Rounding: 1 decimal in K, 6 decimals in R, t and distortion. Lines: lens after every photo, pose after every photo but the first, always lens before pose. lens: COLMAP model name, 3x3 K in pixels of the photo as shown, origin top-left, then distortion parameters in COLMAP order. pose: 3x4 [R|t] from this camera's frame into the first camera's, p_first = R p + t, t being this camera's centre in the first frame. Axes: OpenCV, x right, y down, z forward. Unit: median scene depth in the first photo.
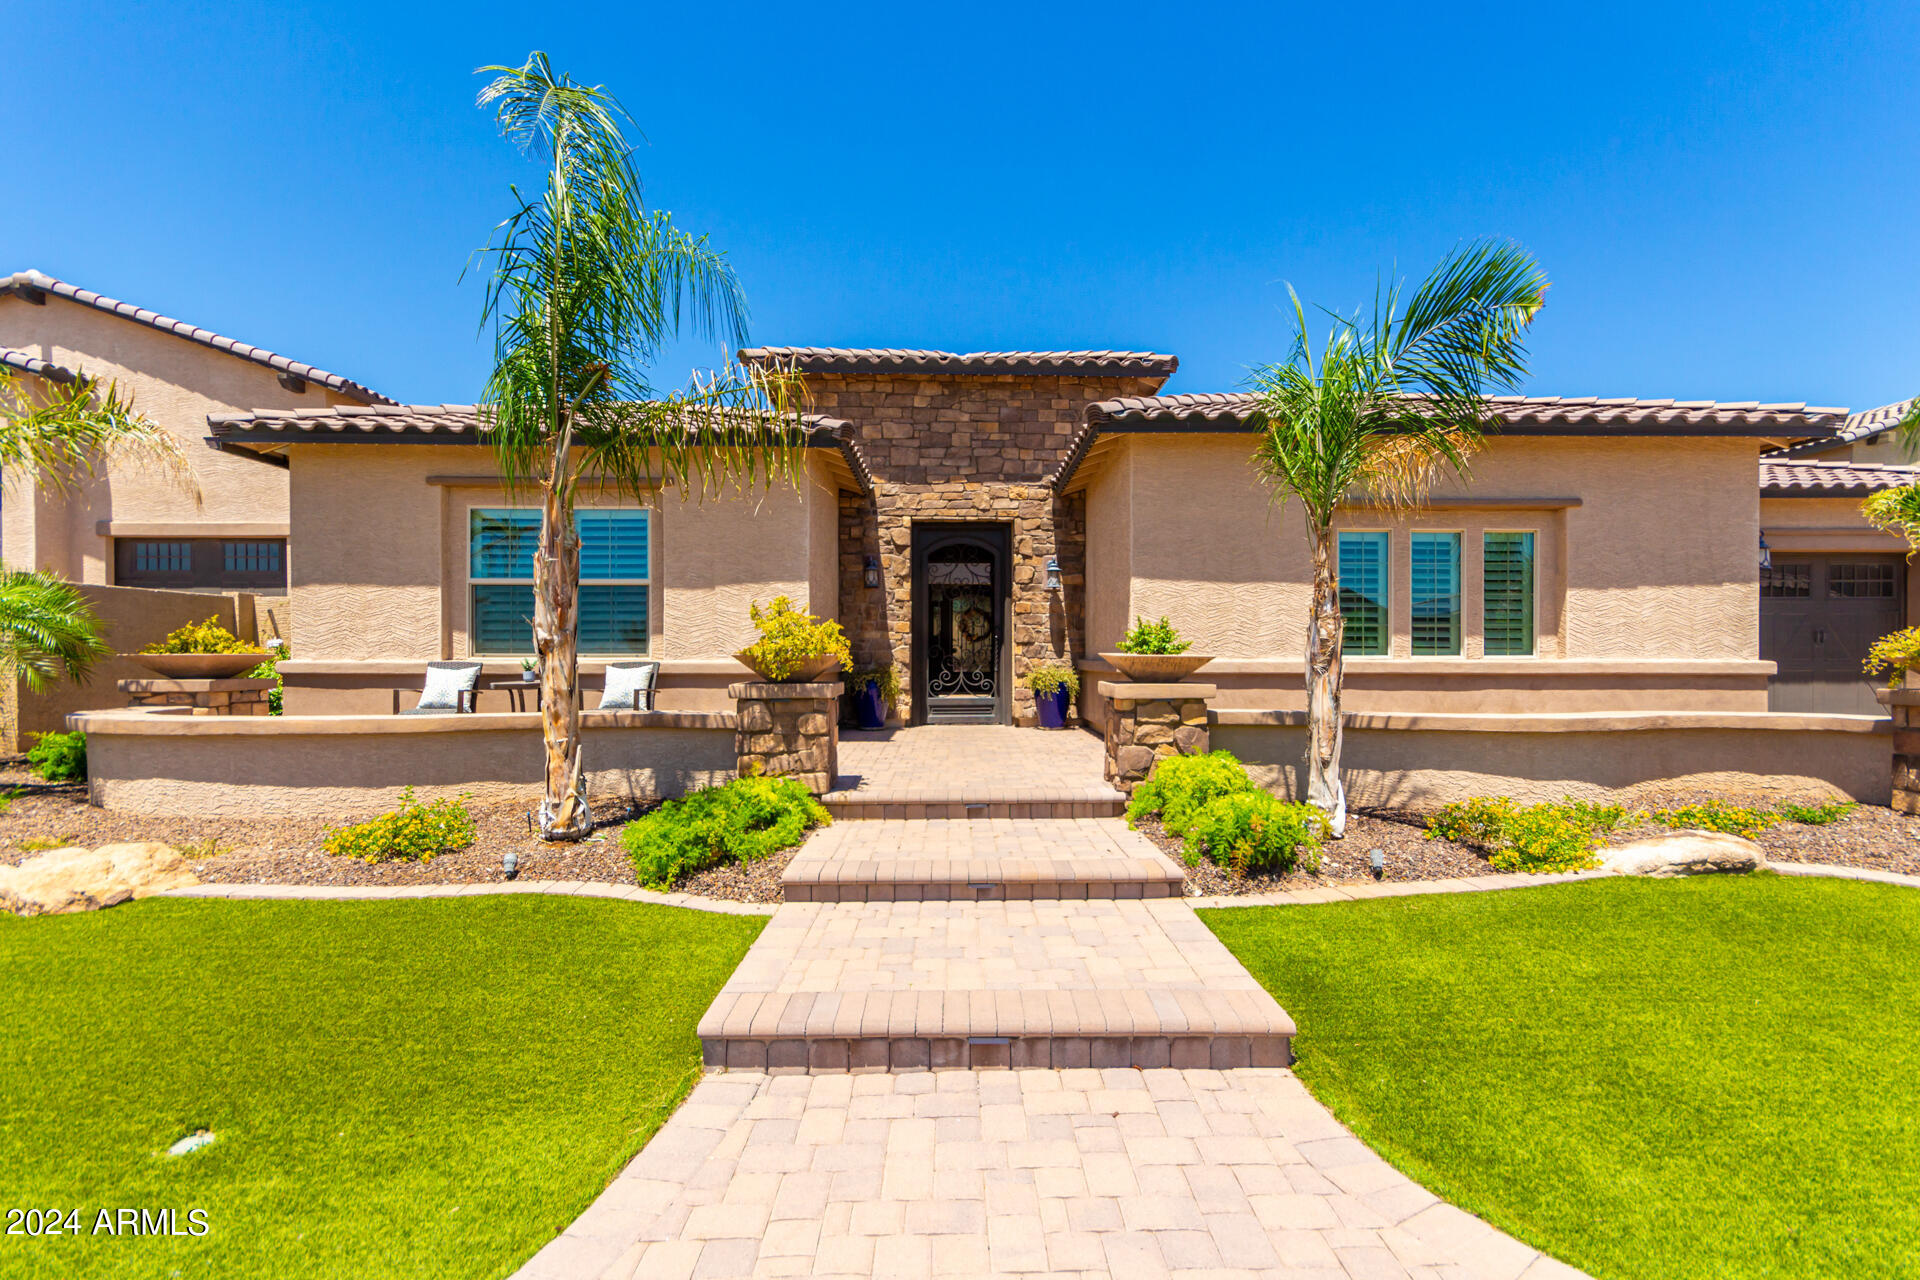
lens RADIAL K [[882.9, 0, 966.1], [0, 882.9, 657.0], [0, 0, 1]] dist [0.003100, 0.000756]
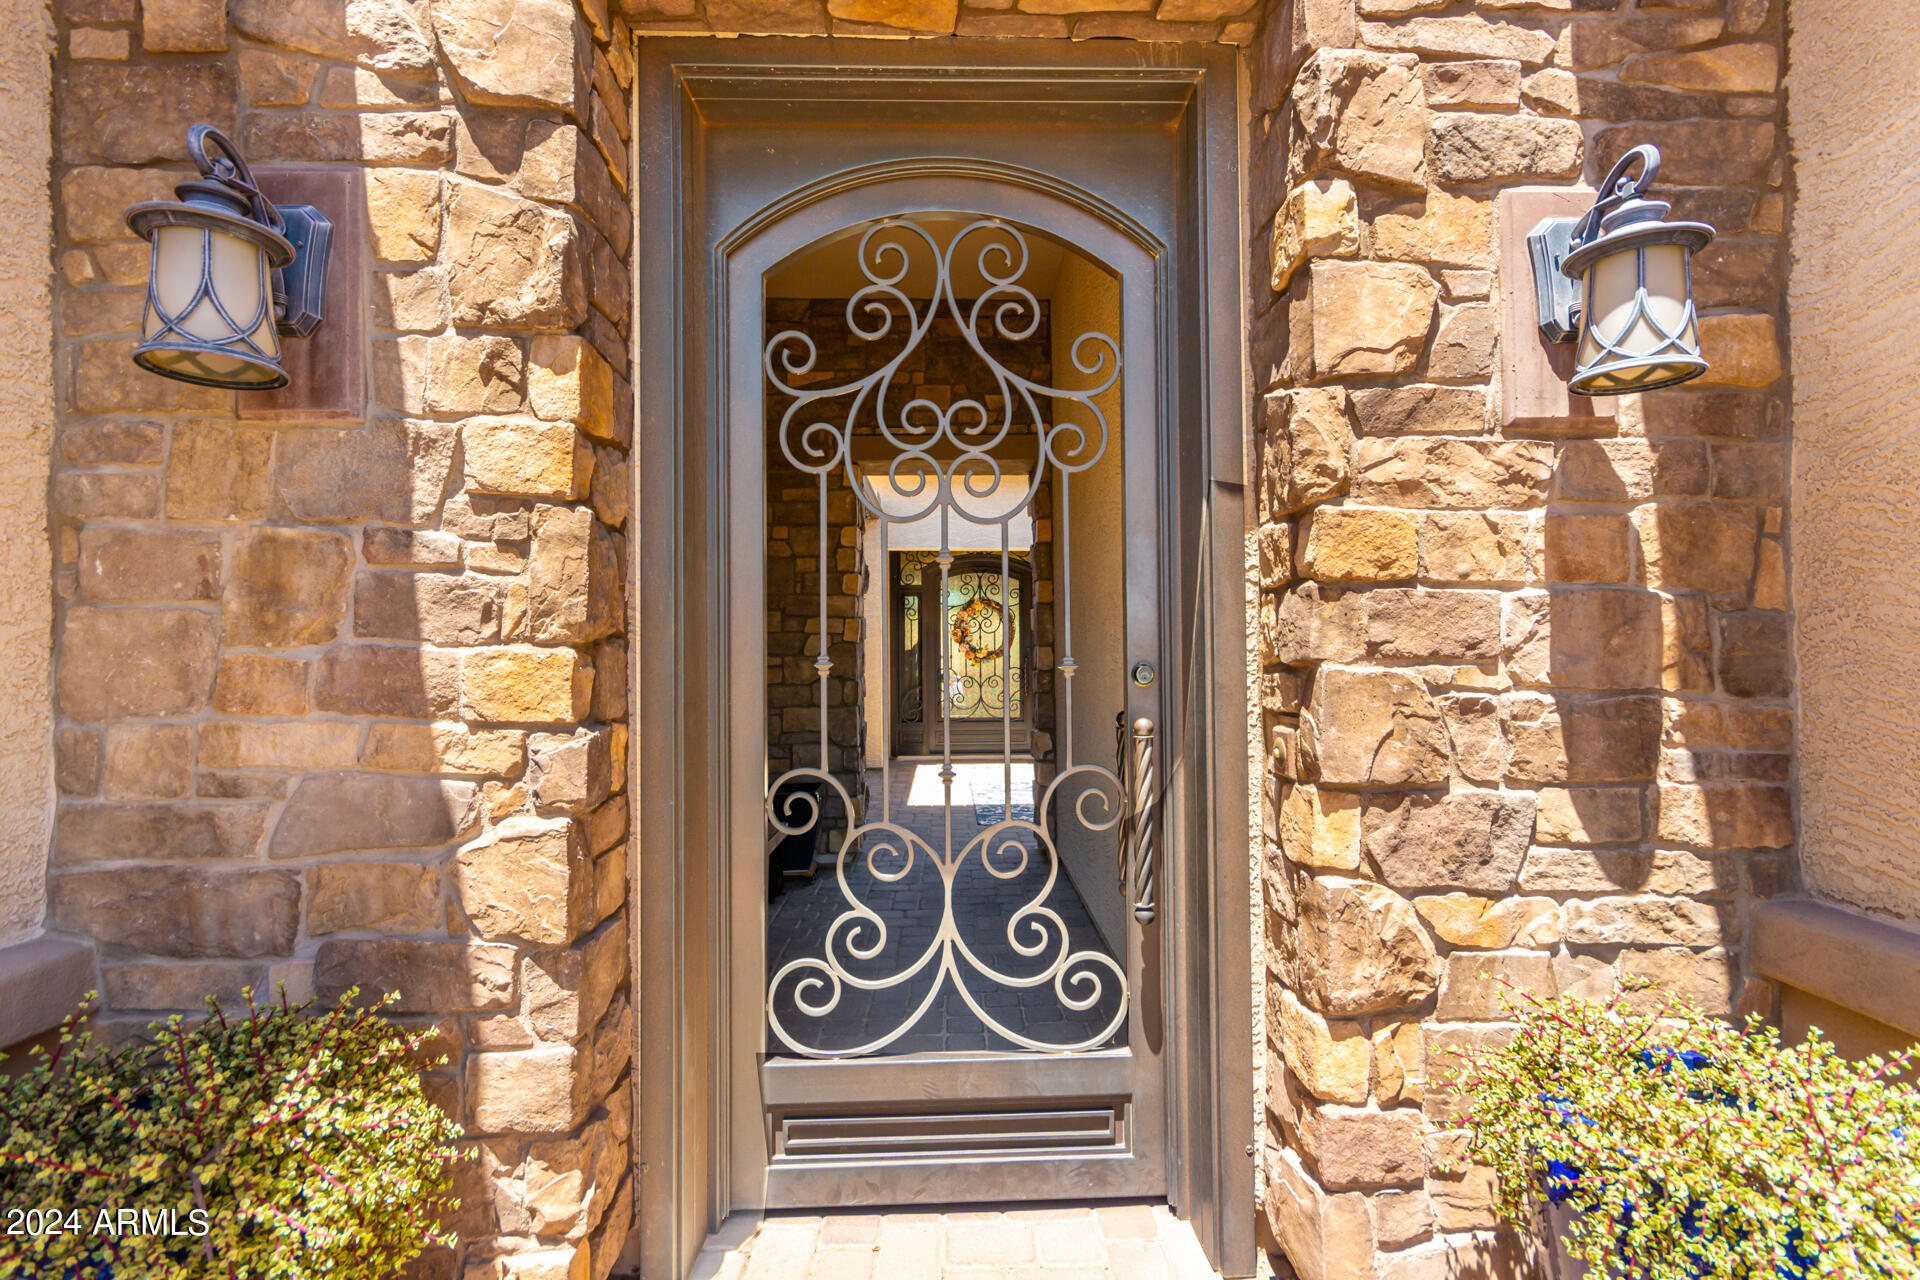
lens RADIAL K [[772.2, 0, 964.9], [0, 772.2, 645.1], [0, 0, 1]] dist [0.001176, 0.000182]
pose [[0.999987, -0.004852, 0.001315, -0.001684], [0.004860, 0.999966, -0.006588, -0.049538], [-0.001283, 0.006595, 0.999977, 1.109245]]
